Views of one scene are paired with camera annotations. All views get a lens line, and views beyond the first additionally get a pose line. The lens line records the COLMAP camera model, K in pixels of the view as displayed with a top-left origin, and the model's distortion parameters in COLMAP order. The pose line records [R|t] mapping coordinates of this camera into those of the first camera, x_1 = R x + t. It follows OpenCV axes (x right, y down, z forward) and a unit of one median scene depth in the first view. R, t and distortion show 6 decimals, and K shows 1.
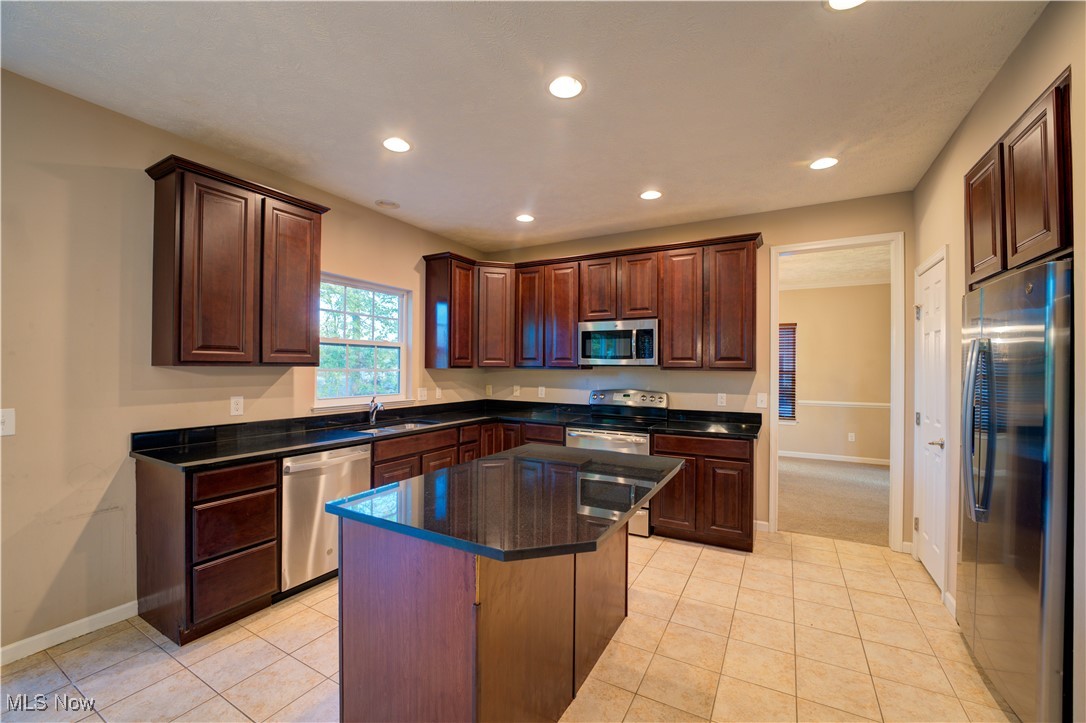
lens RADIAL K [[436.0, 0, 540.2], [0, 436.0, 363.8], [0, 0, 1]] dist [-0.033080, 0.004428]
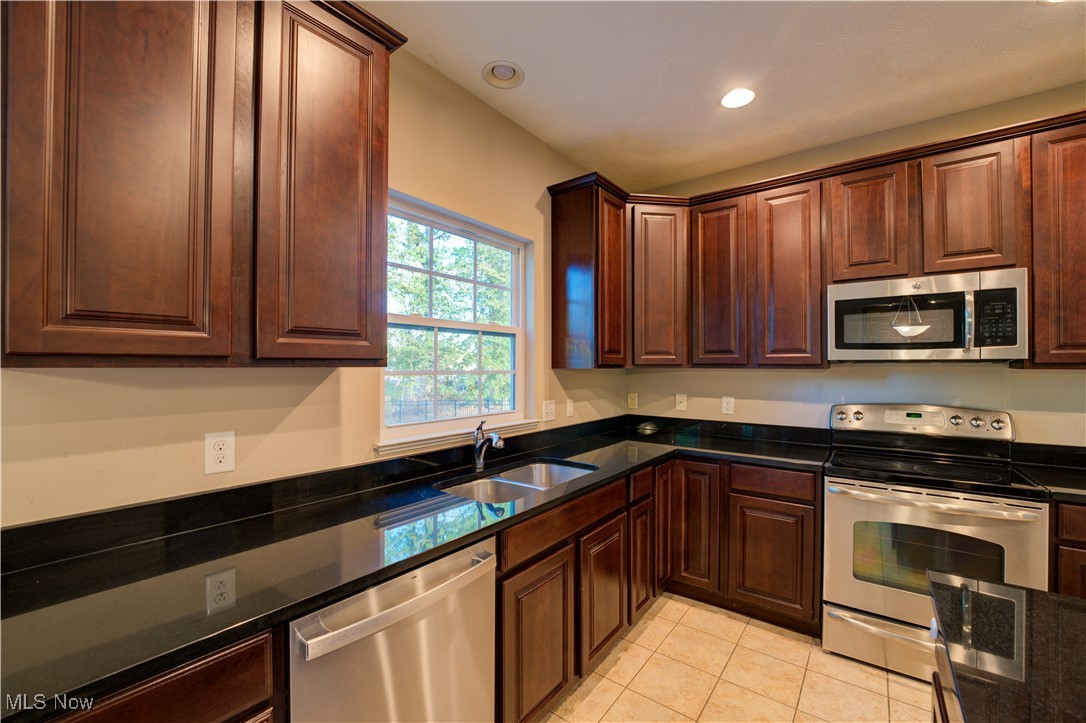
lens RADIAL K [[436.0, 0, 540.2], [0, 436.0, 363.8], [0, 0, 1]] dist [-0.033080, 0.004428]
pose [[0.988995, -0.008354, -0.147712, -0.210926], [0.008503, 0.999964, 0.000376, 0.003312], [0.147704, -0.001628, 0.989030, 0.426433]]
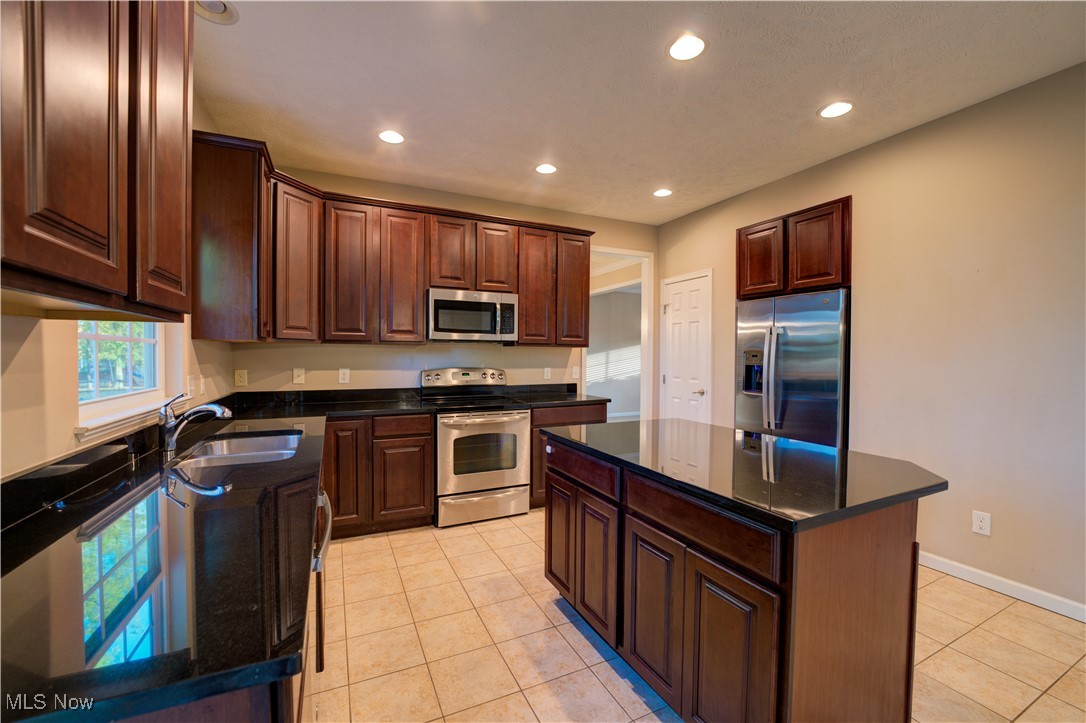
lens RADIAL K [[436.0, 0, 540.2], [0, 436.0, 363.8], [0, 0, 1]] dist [-0.033080, 0.004428]
pose [[0.578040, -0.020745, 0.815745, -0.499960], [-0.007093, 0.999511, 0.030445, 0.023948], [-0.815978, -0.023385, 0.577610, 0.373858]]
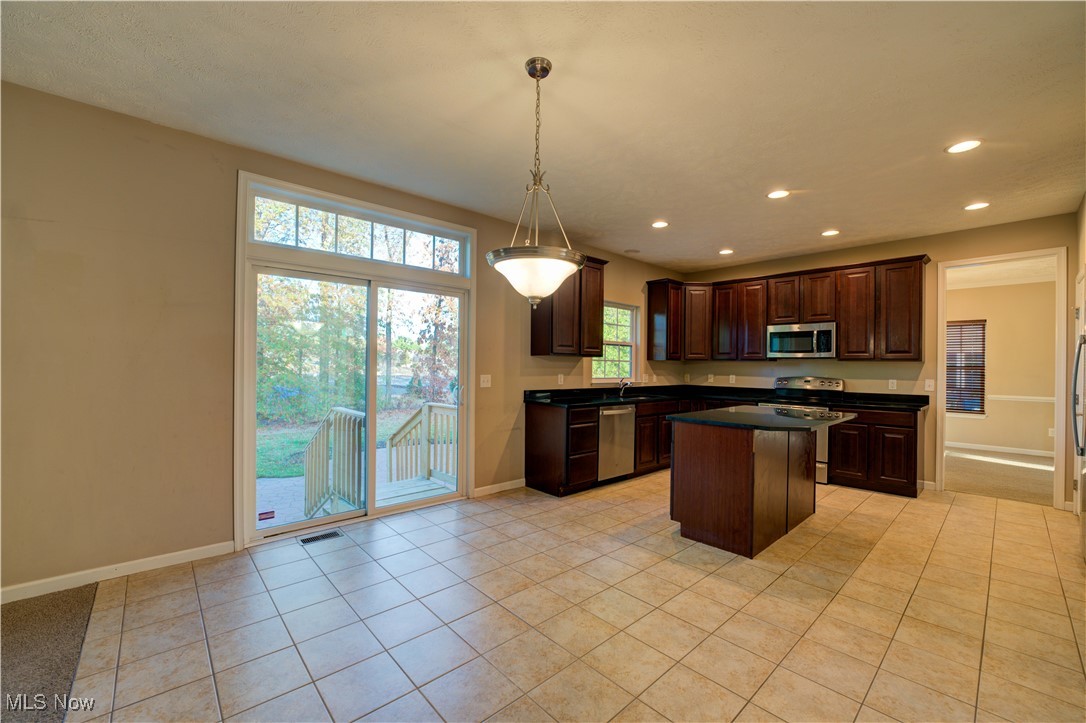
lens RADIAL K [[436.0, 0, 540.2], [0, 436.0, 363.8], [0, 0, 1]] dist [-0.033080, 0.004428]
pose [[0.947473, 0.003468, -0.319816, -0.157092], [-0.003283, 0.999994, 0.001118, 0.023729], [0.319818, -0.000009, 0.947479, -0.508495]]
